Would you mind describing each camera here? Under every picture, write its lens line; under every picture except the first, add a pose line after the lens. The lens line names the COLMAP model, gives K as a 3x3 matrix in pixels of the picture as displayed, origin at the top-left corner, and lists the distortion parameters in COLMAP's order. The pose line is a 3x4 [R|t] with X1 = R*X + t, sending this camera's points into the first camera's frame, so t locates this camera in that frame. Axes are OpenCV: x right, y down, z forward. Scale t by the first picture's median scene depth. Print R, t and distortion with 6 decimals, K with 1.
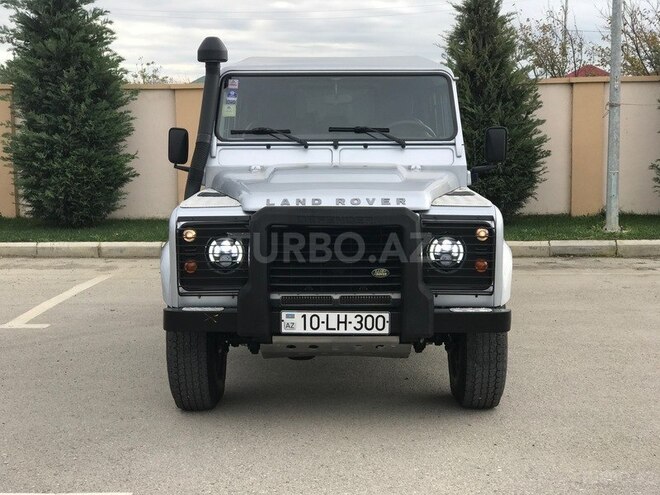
lens RADIAL K [[1056.2, 0, 329.4], [0, 1056.2, 296.2], [0, 0, 1]] dist [-0.038431, 0.181196]
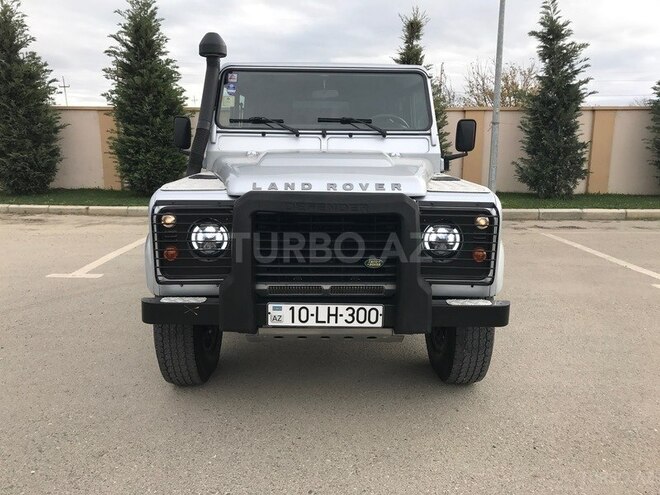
lens RADIAL K [[540.6, 0, 330.0], [0, 540.6, 247.5], [0, 0, 1]] dist [0.008970, 0.000611]
pose [[0.999474, 0.007151, 0.031625, -0.005469], [-0.008150, 0.999469, 0.031548, -0.045912], [-0.031382, -0.031790, 0.999002, 0.472874]]
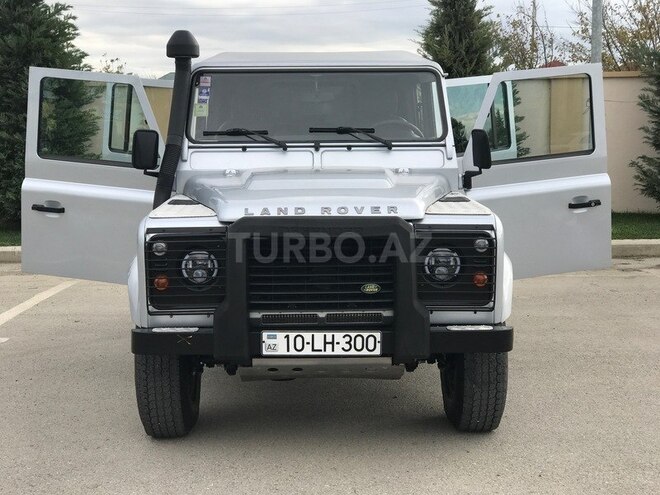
lens RADIAL K [[1056.5, 0, 332.1], [0, 1056.5, 282.9], [0, 0, 1]] dist [0.004742, 0.024698]
pose [[0.999450, -0.008801, 0.031984, -0.012779], [0.009101, 0.999916, -0.009253, -0.016881], [-0.031900, 0.009539, 0.999446, 0.081269]]
